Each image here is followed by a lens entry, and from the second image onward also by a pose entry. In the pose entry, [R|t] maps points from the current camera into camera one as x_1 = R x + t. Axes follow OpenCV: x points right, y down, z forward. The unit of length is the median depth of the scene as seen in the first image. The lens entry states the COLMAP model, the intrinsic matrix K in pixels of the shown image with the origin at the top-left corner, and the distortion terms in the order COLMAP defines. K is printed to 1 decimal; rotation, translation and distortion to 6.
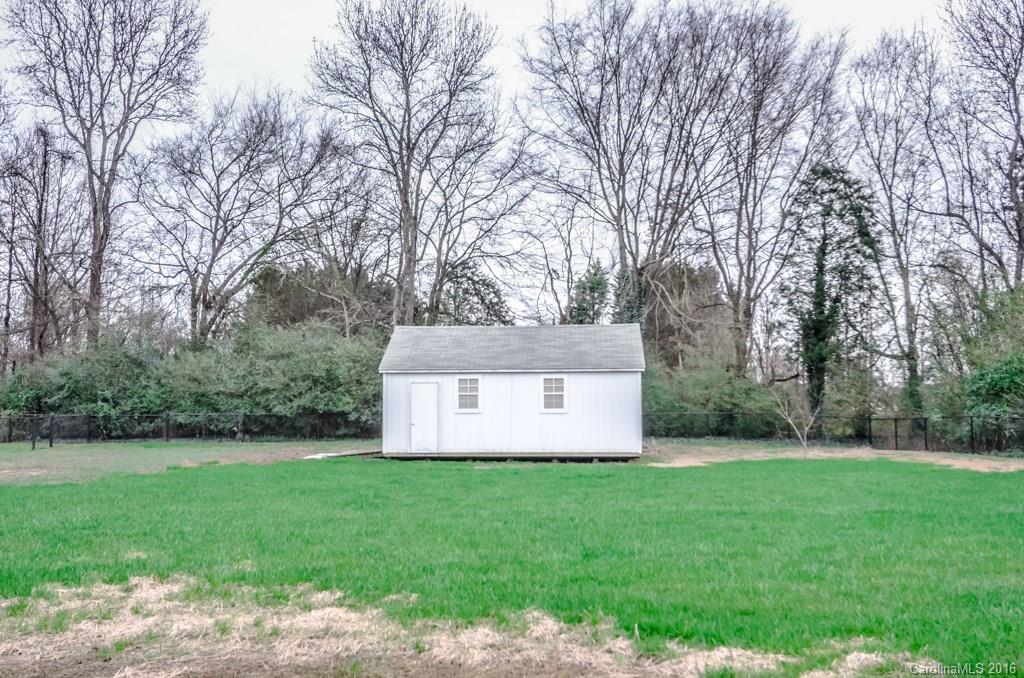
lens RADIAL K [[959.8, 0, 512.0], [0, 959.8, 339.0], [0, 0, 1]] dist [0.034704, -0.000129]
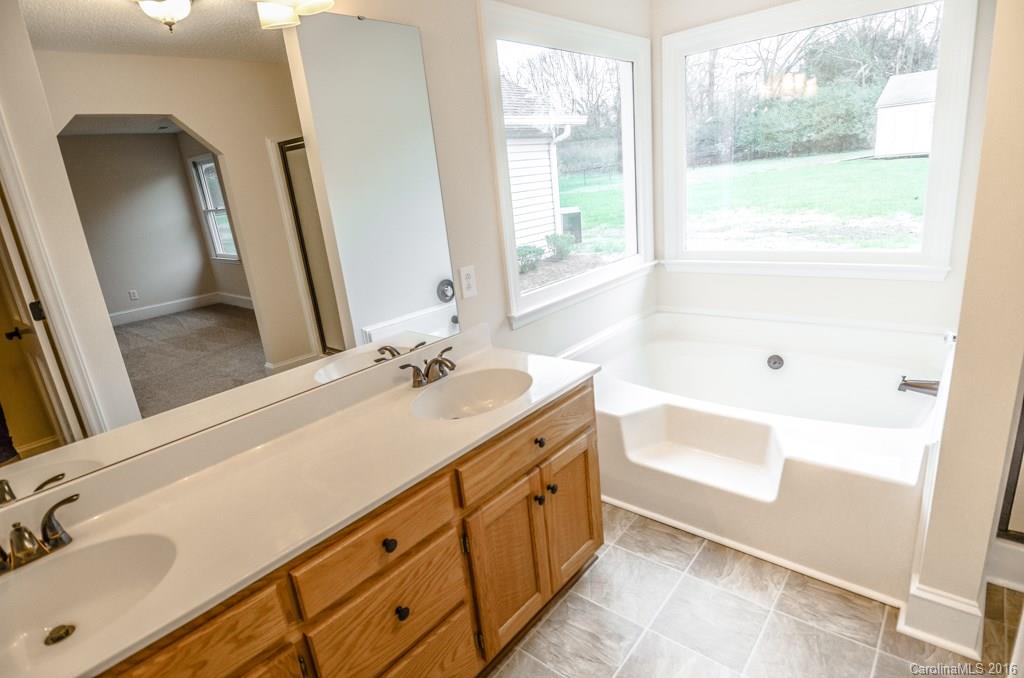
lens RADIAL K [[532.7, 0, 512.0], [0, 532.7, 339.0], [0, 0, 1]] dist [0.054635, -0.057418]
pose [[0.735367, 0.126648, -0.665729, 0.058043], [0.153303, 0.925824, 0.345467, -0.011402], [0.660101, -0.356103, 0.661406, -0.162397]]
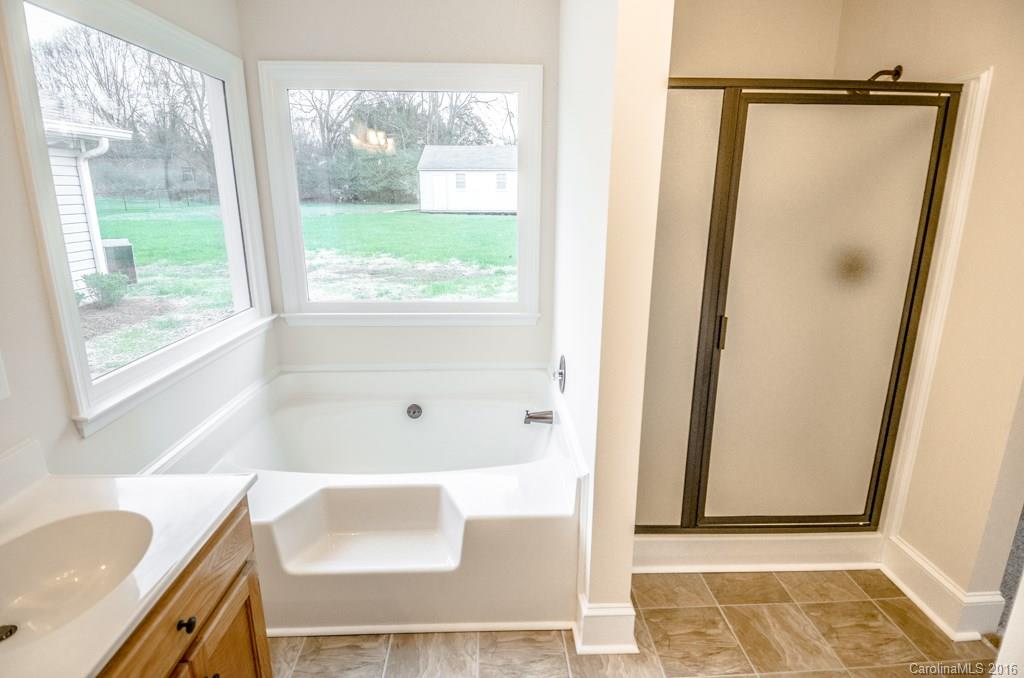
lens RADIAL K [[532.7, 0, 512.0], [0, 532.7, 339.0], [0, 0, 1]] dist [0.054635, -0.057418]
pose [[0.999977, 0.005598, 0.003765, 0.047292], [-0.006545, 0.940467, 0.339822, -0.012042], [-0.001639, -0.339839, 0.940482, -0.155708]]
